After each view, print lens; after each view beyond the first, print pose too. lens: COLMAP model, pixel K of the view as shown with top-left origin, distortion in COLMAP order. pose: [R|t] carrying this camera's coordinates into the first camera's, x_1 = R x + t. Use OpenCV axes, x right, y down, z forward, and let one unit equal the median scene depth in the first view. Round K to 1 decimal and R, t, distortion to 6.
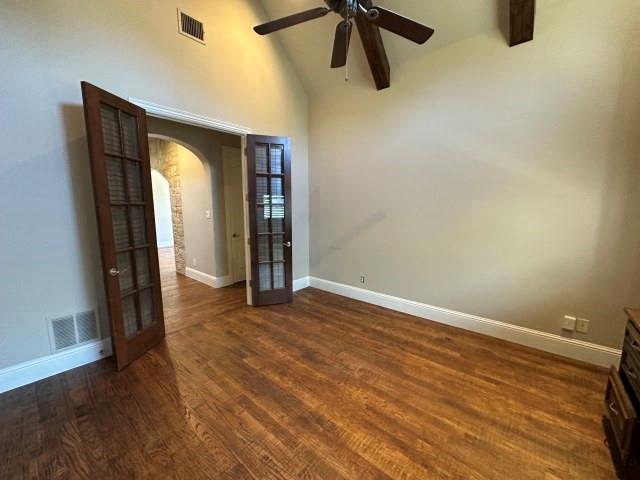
lens RADIAL K [[256.6, 0, 321.2], [0, 256.6, 240.0], [0, 0, 1]] dist [-0.003852, 0.000167]
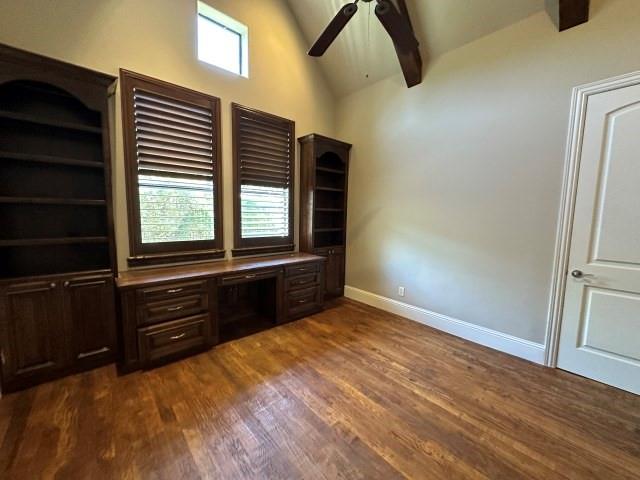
lens RADIAL K [[256.6, 0, 319.1], [0, 256.6, 238.9], [0, 0, 1]] dist [-0.003852, 0.000167]
pose [[-0.990736, -0.029651, 0.132529, 0.118901], [0.001492, 0.973439, 0.228940, -0.214990], [-0.135797, 0.227017, -0.964377, 1.916883]]
